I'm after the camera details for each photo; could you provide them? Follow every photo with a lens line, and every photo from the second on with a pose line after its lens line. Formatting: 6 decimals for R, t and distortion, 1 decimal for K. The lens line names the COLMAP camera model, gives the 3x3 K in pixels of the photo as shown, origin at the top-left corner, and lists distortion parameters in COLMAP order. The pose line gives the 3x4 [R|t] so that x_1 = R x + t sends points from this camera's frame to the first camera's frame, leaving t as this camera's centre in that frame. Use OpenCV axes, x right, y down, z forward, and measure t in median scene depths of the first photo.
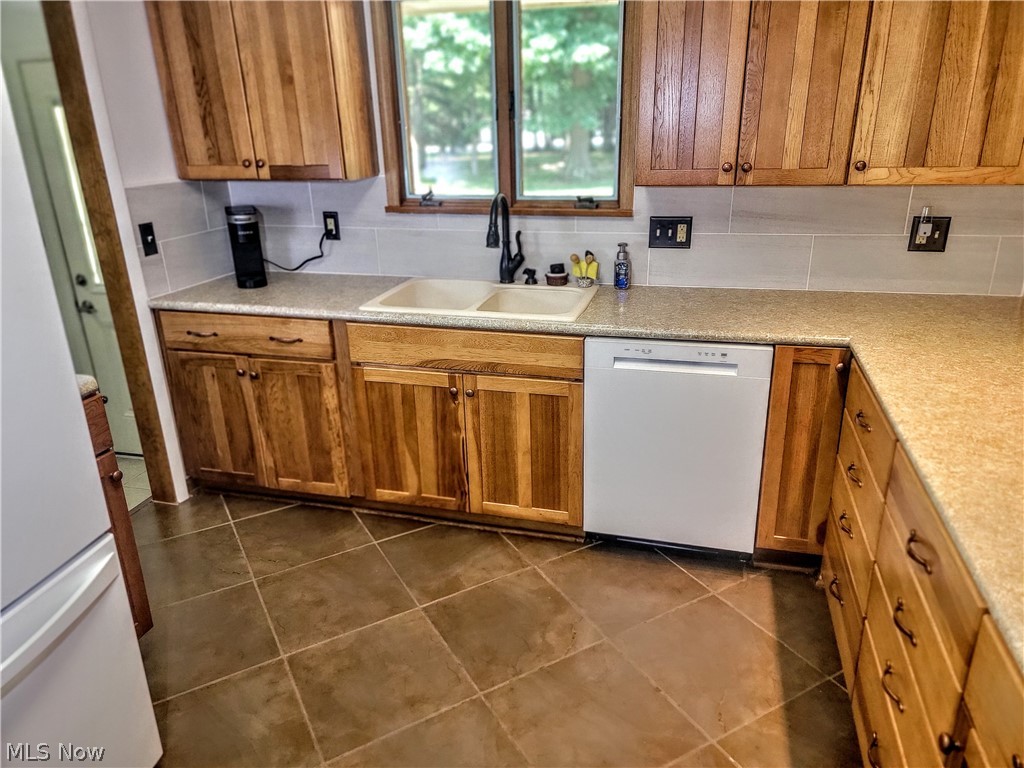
lens RADIAL K [[707.1, 0, 508.7], [0, 707.1, 374.9], [0, 0, 1]] dist [0.005467, 0.002006]
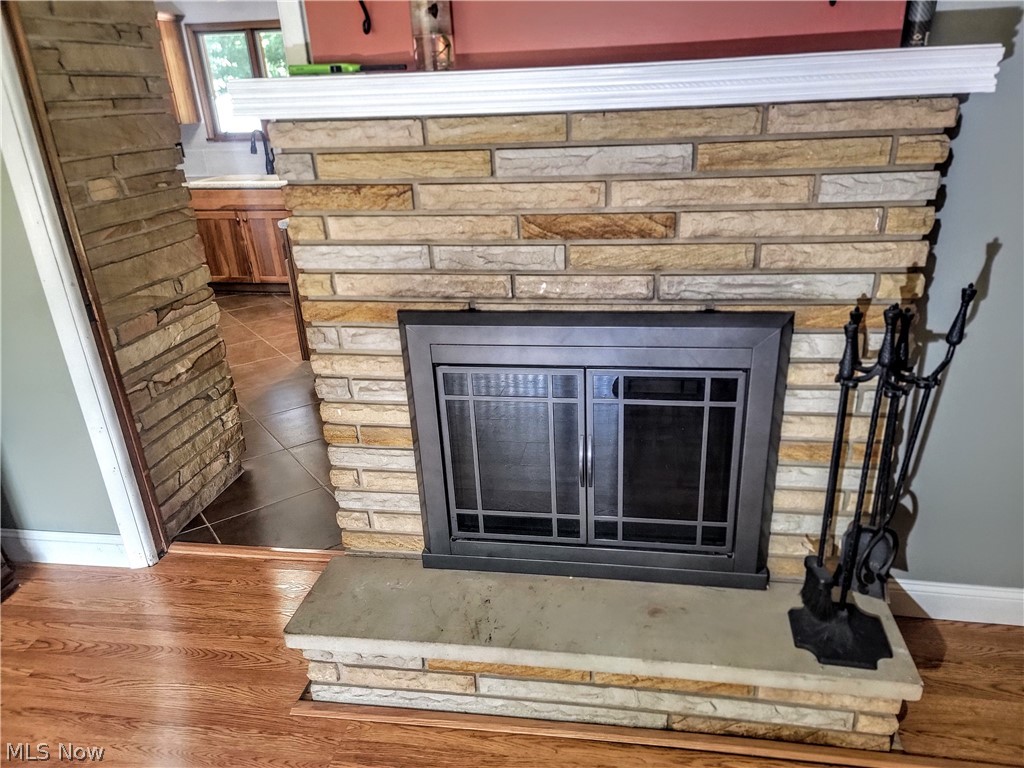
lens RADIAL K [[707.1, 0, 519.3], [0, 707.1, 382.5], [0, 0, 1]] dist [0.005467, 0.002006]
pose [[0.992967, -0.059247, 0.102503, 0.515571], [0.054710, 0.997418, 0.046519, 0.454012], [-0.104995, -0.040584, 0.993644, -1.243861]]
